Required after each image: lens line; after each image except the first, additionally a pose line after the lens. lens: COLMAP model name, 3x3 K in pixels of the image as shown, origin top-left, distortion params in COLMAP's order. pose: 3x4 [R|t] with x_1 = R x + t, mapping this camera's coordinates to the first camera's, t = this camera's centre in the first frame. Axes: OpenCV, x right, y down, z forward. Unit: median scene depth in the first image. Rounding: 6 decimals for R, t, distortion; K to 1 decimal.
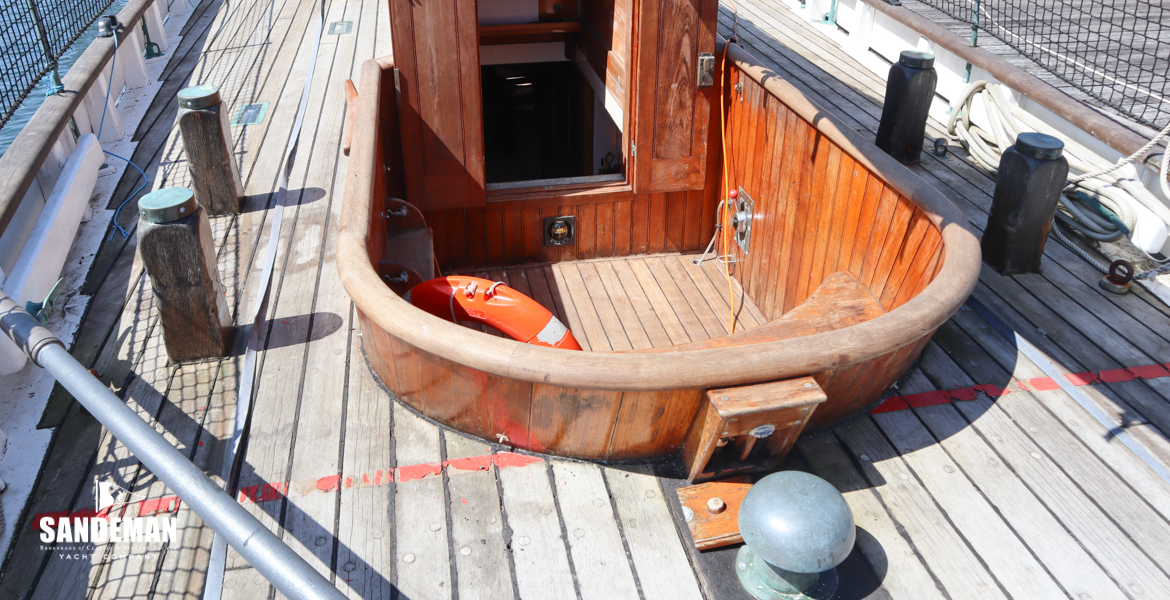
lens RADIAL K [[837.8, 0, 619.5], [0, 837.8, 230.4], [0, 0, 1]] dist [-0.126688, 0.089292]
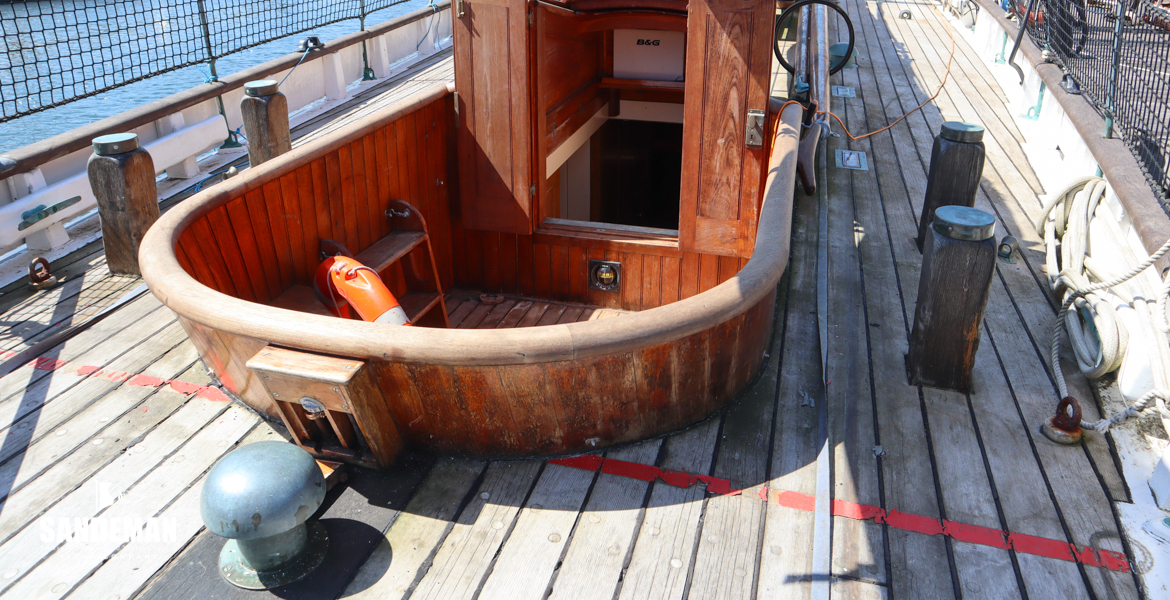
lens RADIAL K [[837.8, 0, 619.5], [0, 837.8, 230.4], [0, 0, 1]] dist [-0.126688, 0.089292]
pose [[0.887649, 0.151969, -0.434724, 0.410476], [-0.202676, 0.976562, -0.072453, 0.018849], [0.413524, 0.152421, 0.897644, 0.121121]]
